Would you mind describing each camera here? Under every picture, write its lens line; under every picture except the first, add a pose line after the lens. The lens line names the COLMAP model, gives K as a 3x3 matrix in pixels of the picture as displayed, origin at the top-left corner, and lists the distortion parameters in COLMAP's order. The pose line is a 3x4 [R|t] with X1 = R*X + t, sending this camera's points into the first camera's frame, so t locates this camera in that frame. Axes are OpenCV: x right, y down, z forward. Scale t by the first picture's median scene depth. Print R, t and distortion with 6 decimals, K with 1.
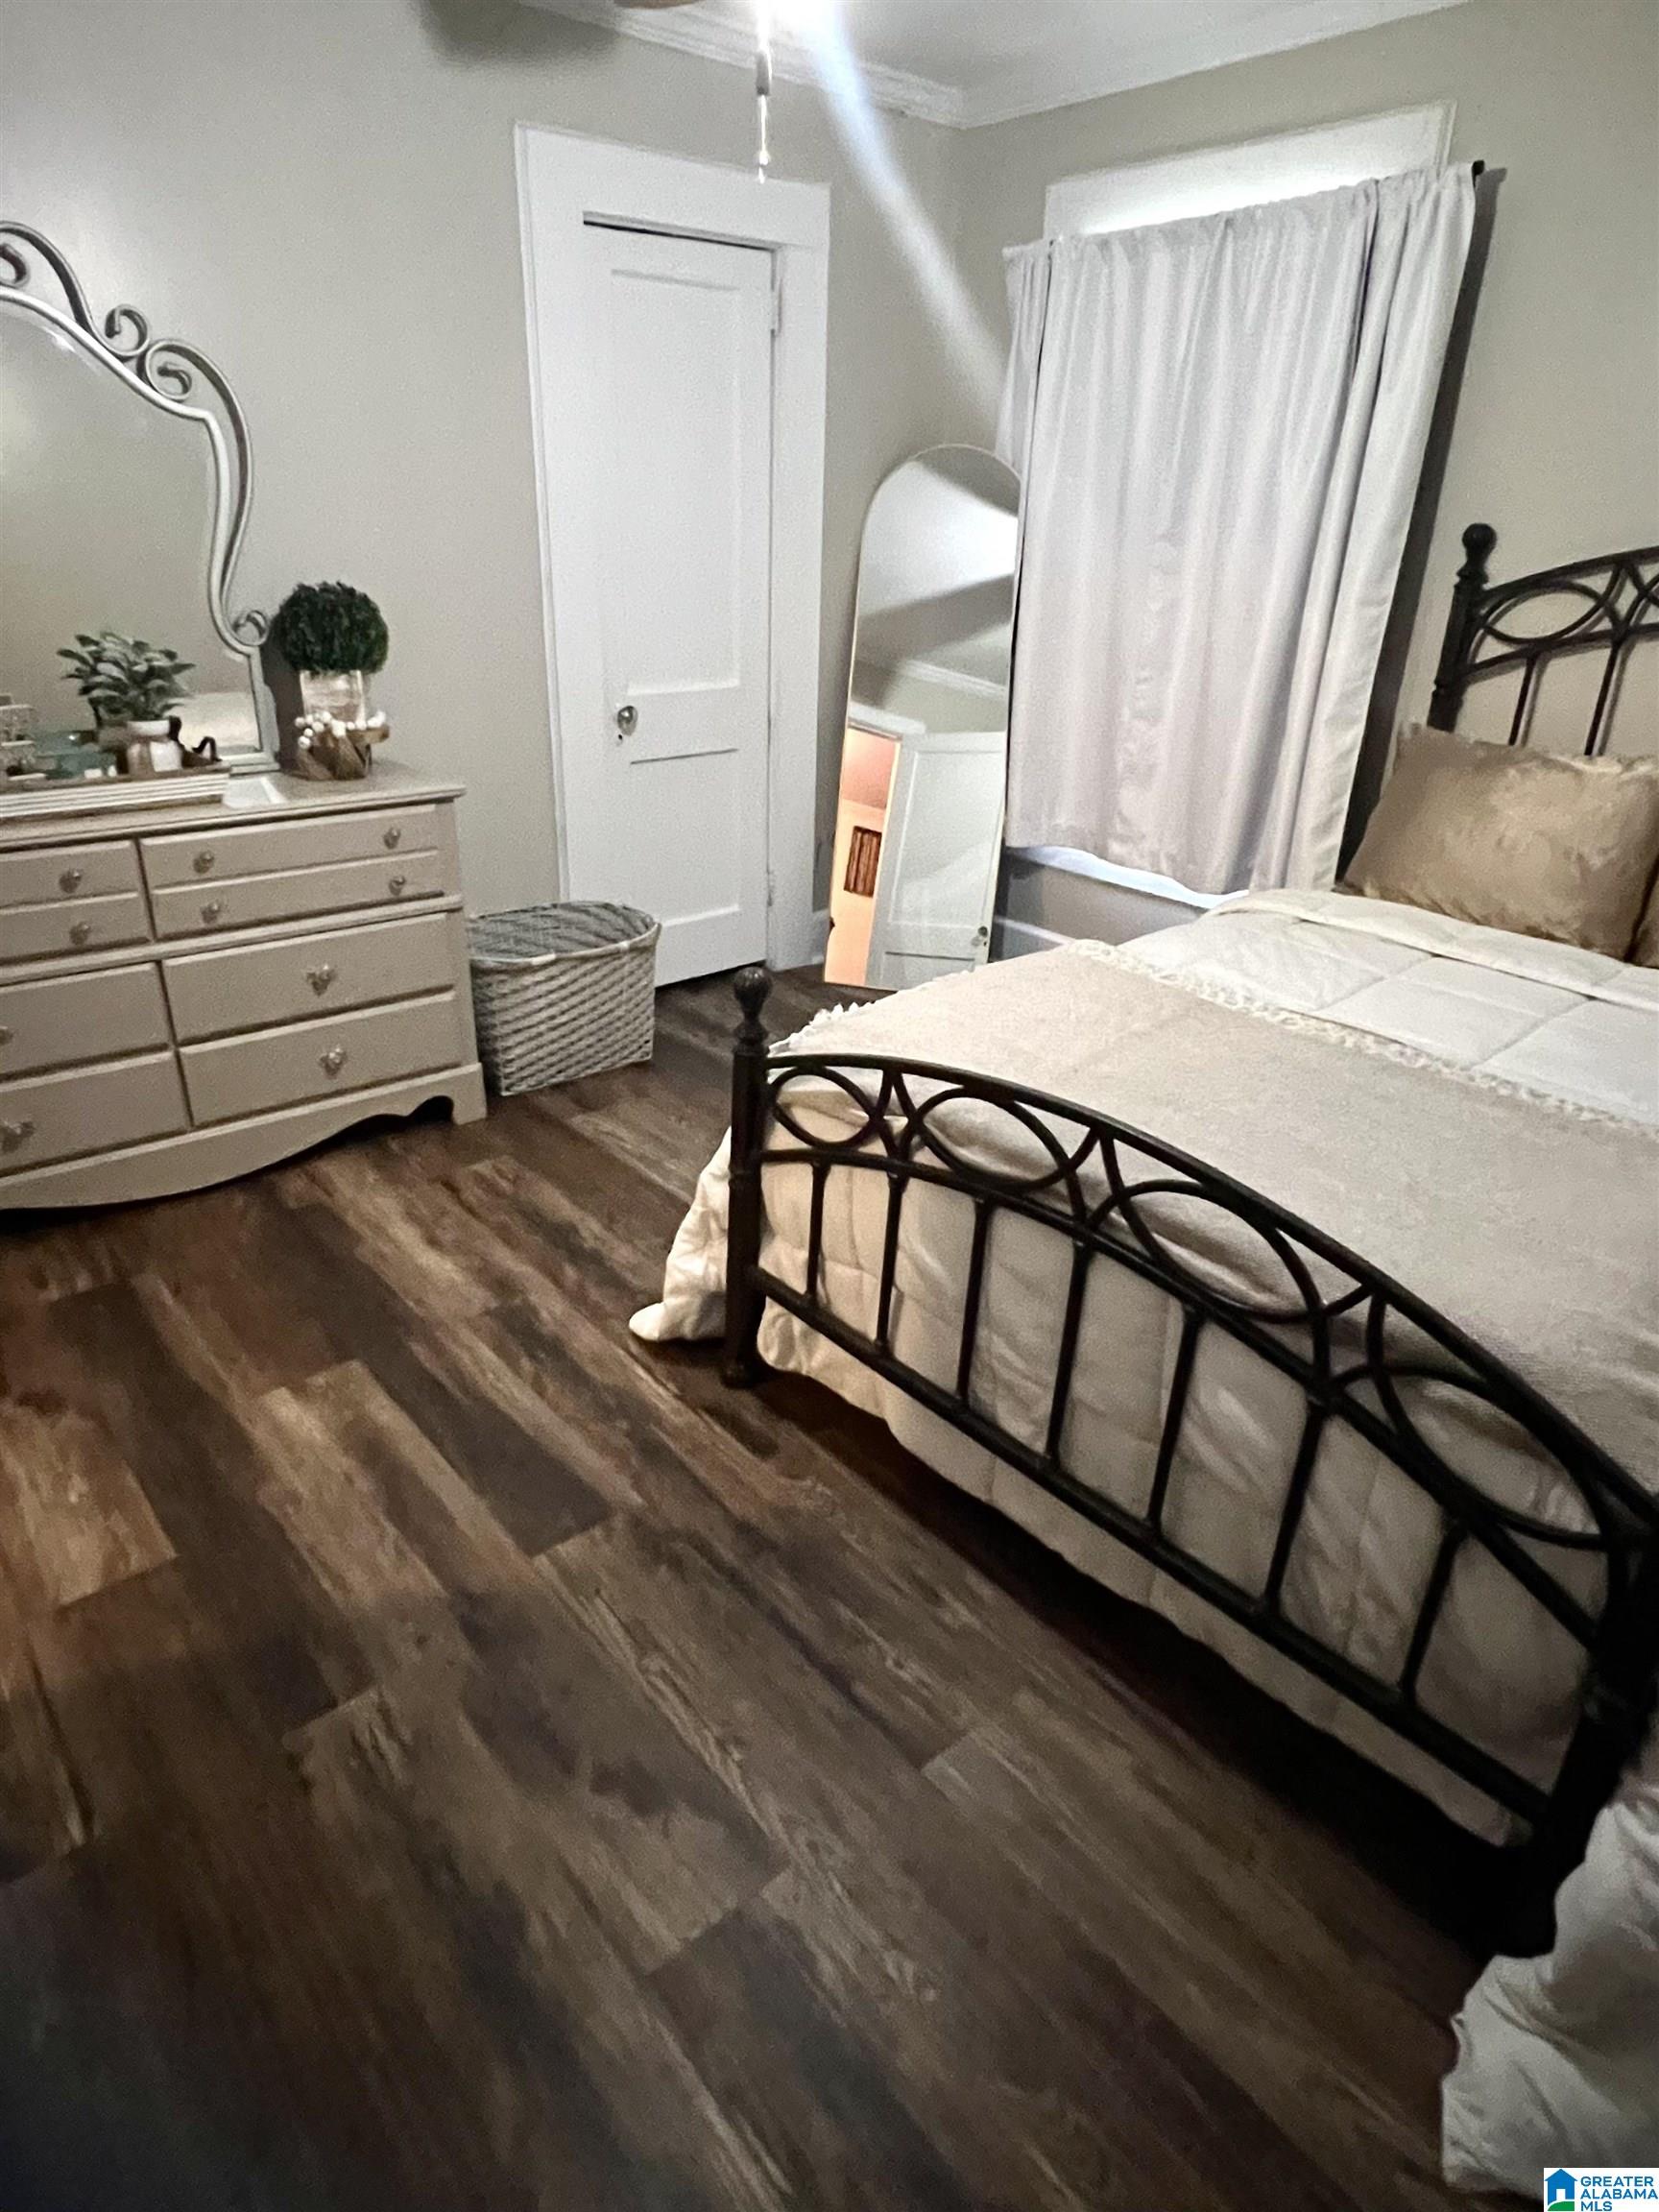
lens RADIAL K [[1295.5, 0, 820.4], [0, 1295.5, 1111.4], [0, 0, 1]] dist [0.001512, -0.003272]
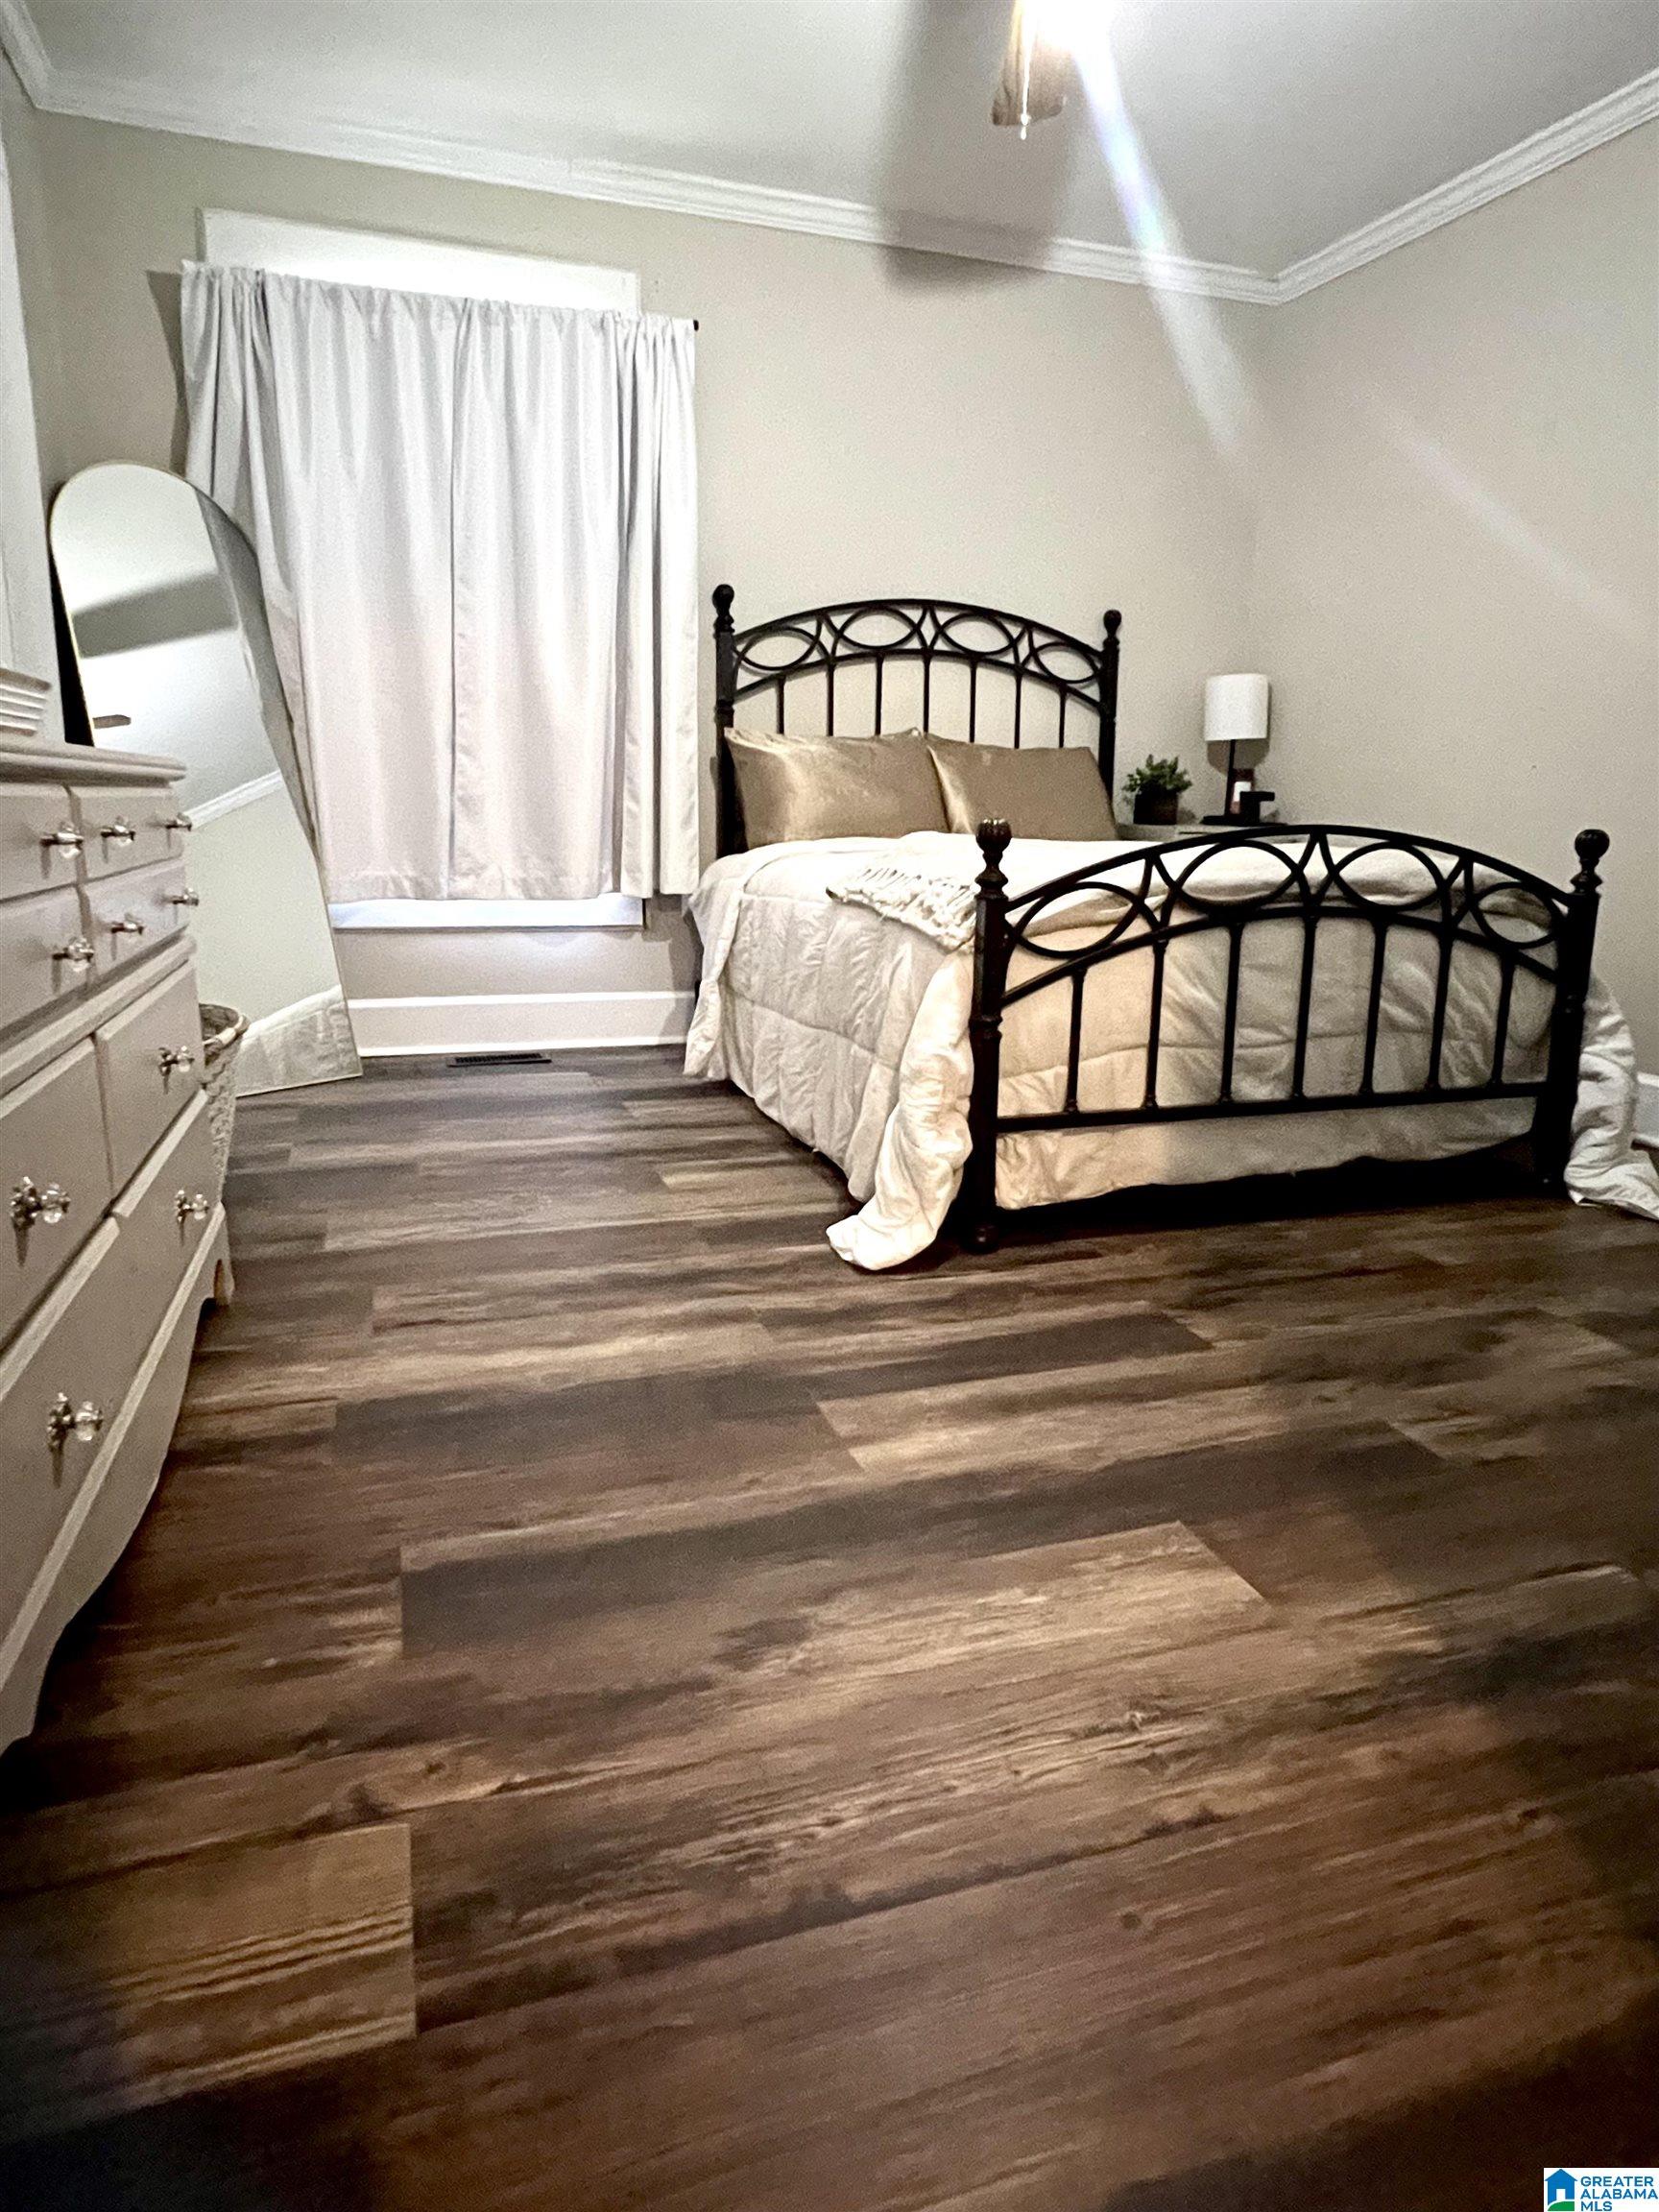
lens RADIAL K [[1295.5, 0, 829.1], [0, 1295.5, 1097.9], [0, 0, 1]] dist [0.001512, -0.003272]
pose [[0.370692, -0.227869, 0.900368, -1.195485], [0.383180, 0.920605, 0.075231, -0.028961], [-0.846027, 0.317115, 0.428576, 0.750918]]
